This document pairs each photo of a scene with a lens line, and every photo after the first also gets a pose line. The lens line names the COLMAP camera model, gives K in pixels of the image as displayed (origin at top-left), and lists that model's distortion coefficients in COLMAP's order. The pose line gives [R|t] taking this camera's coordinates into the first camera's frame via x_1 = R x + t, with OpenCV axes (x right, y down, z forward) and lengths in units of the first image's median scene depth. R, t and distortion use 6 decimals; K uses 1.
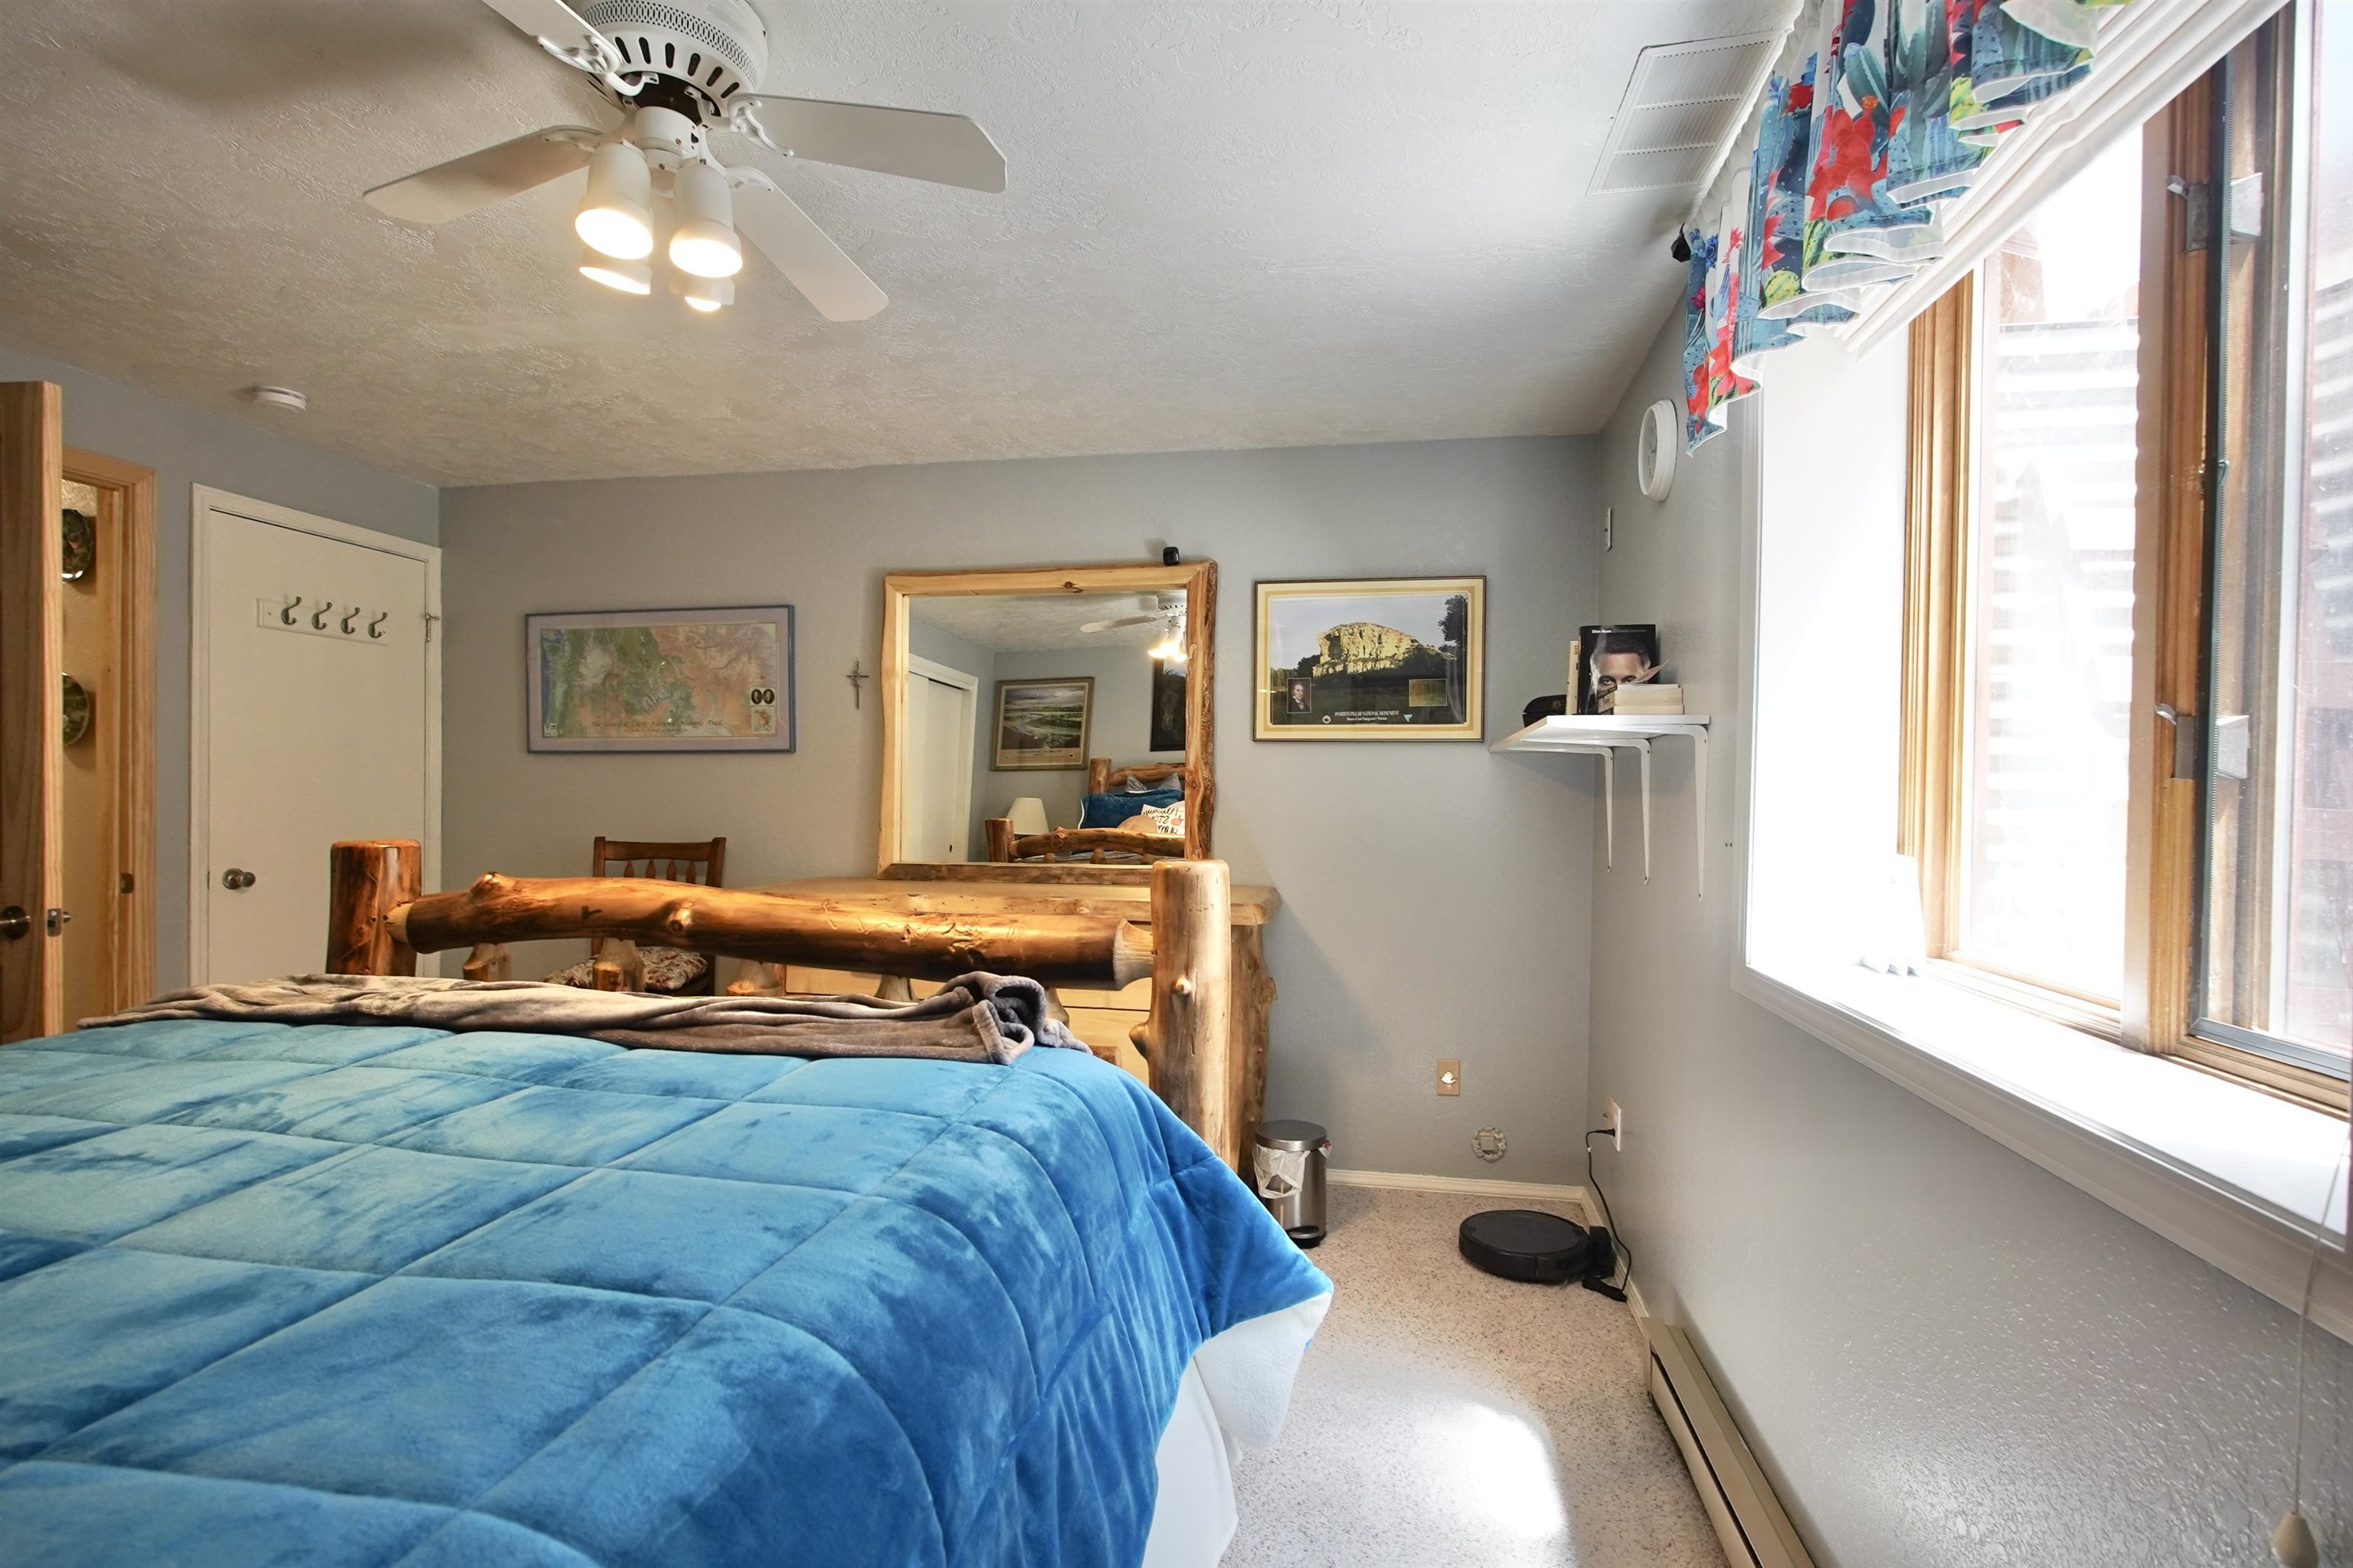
lens RADIAL K [[1130.8, 0, 1172.0], [0, 1130.8, 812.0], [0, 0, 1]] dist [-0.015993, 0.008534]
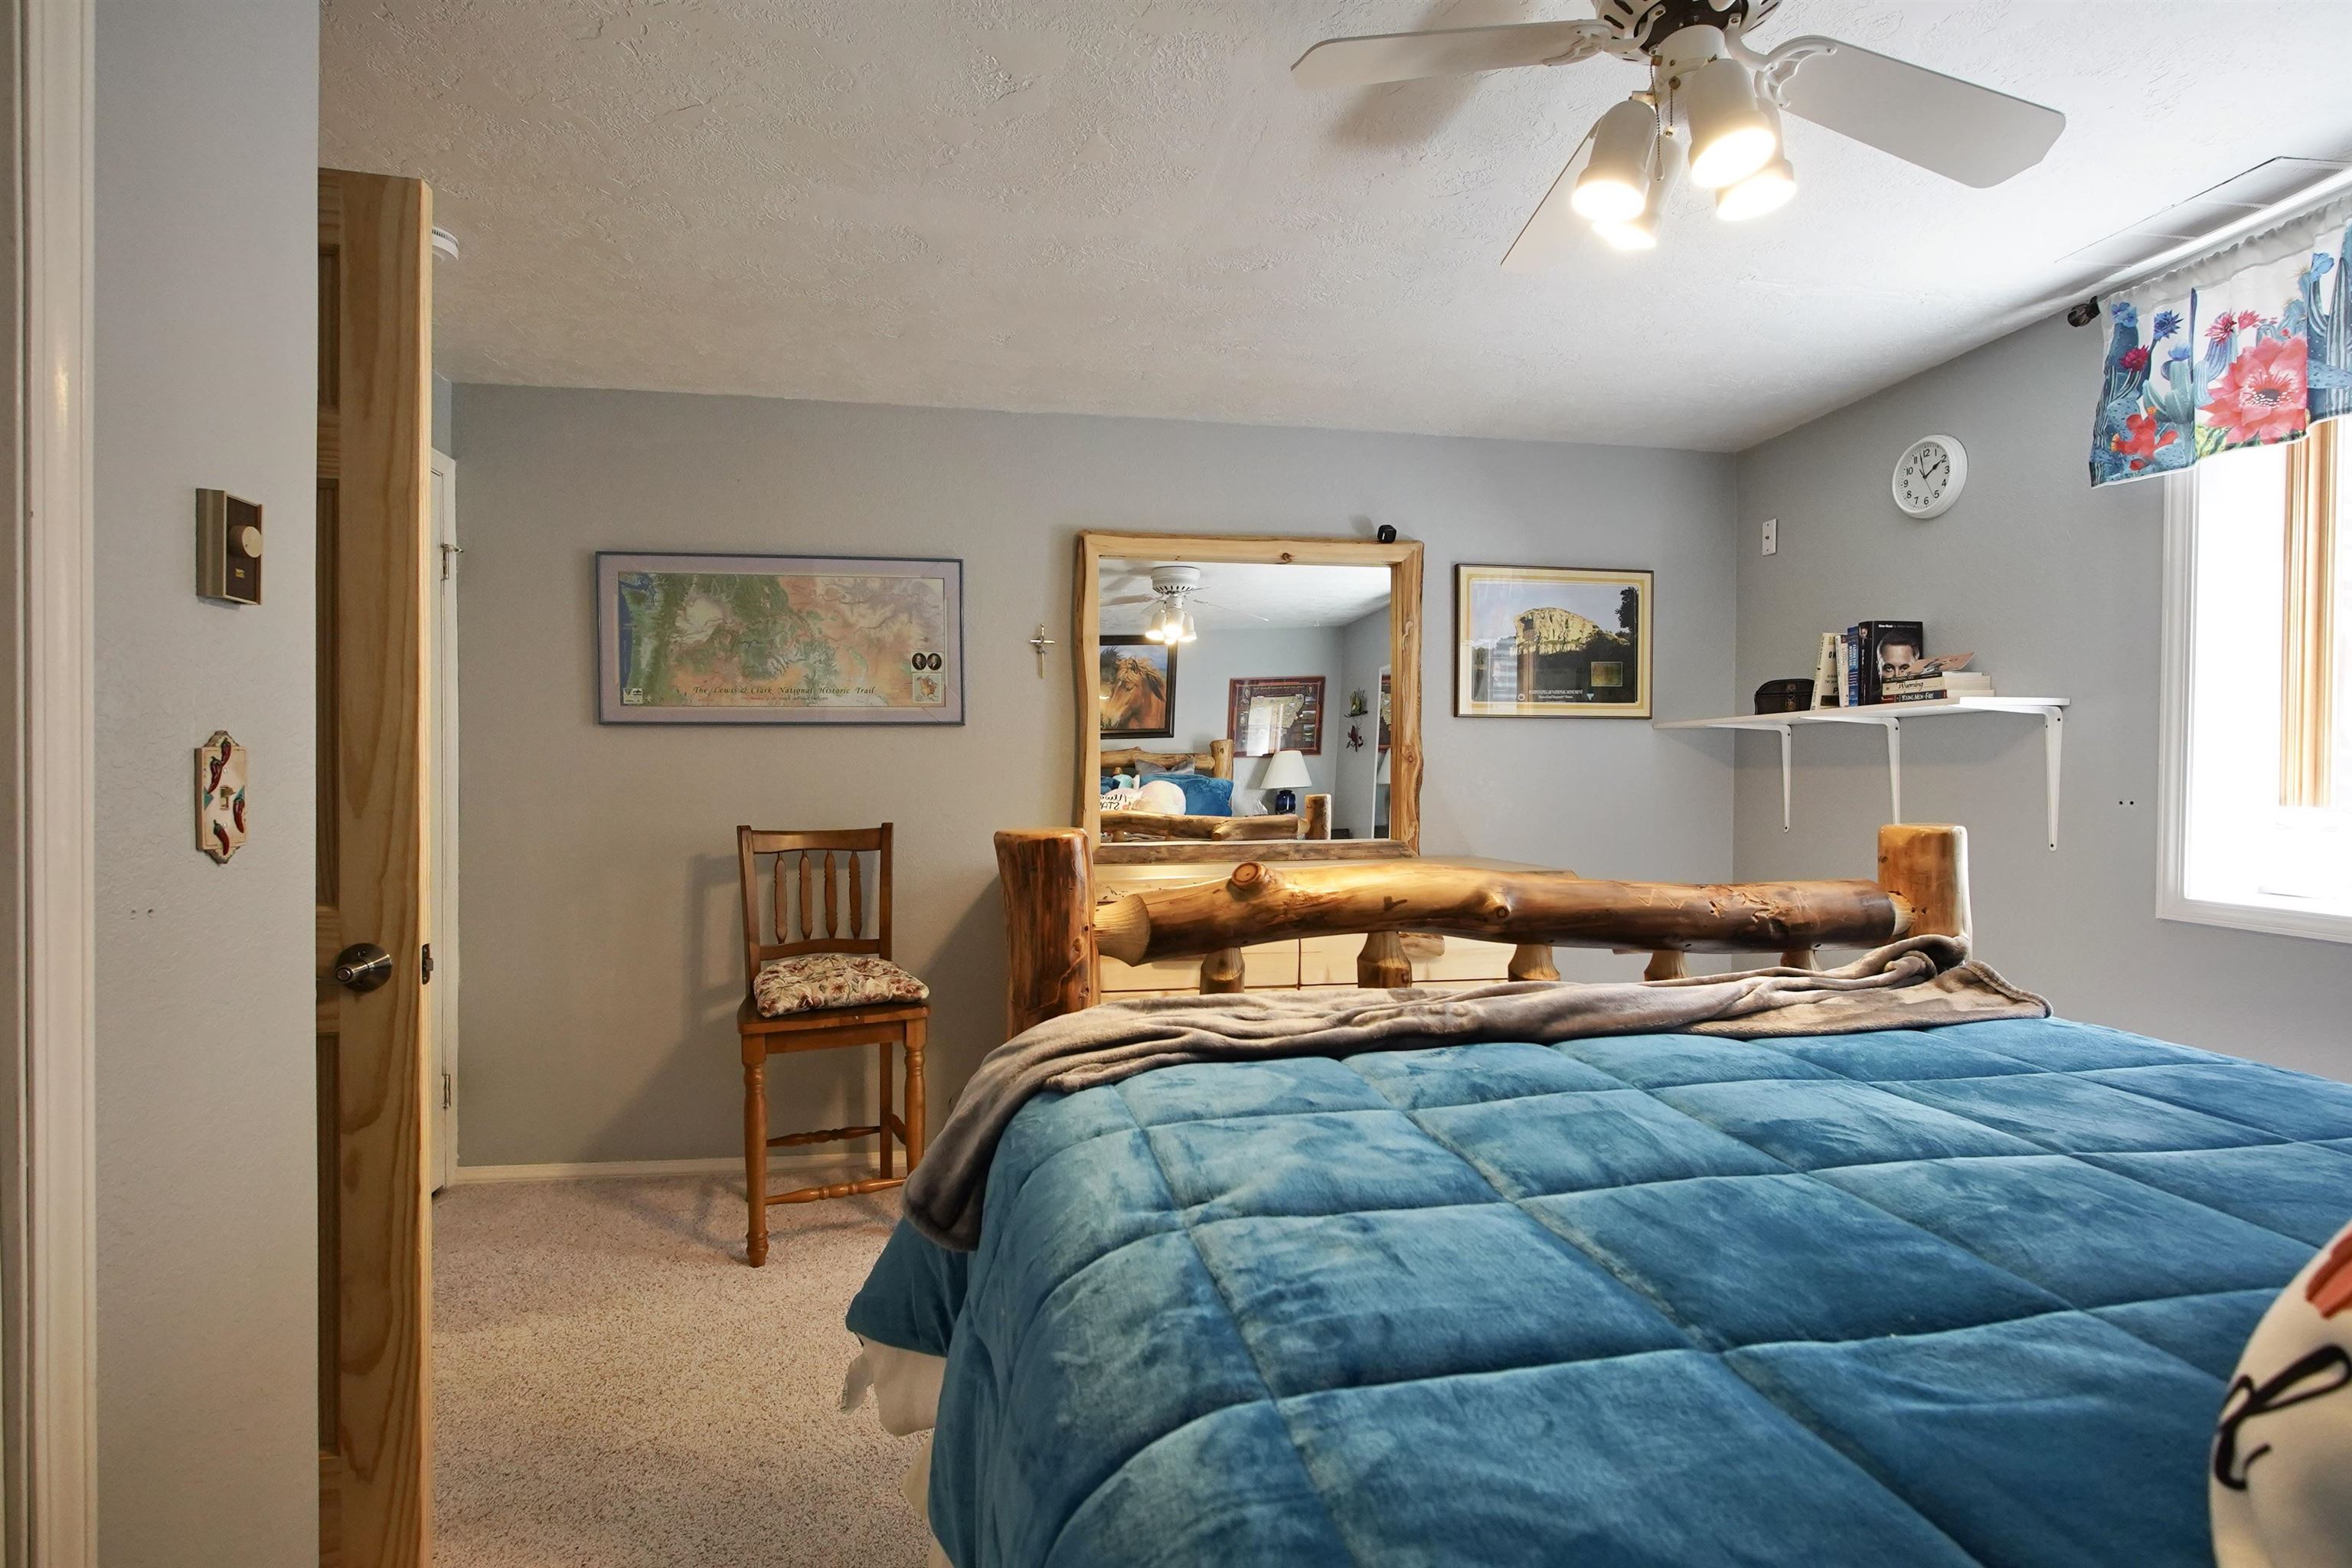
lens RADIAL K [[1108.9, 0, 1166.5], [0, 1108.9, 794.4], [0, 0, 1]] dist [-0.019217, 0.010537]
pose [[0.936255, -0.016659, 0.350927, -0.499395], [0.014617, 0.999857, 0.008467, -0.003234], [-0.351018, -0.002798, 0.936365, 0.125741]]
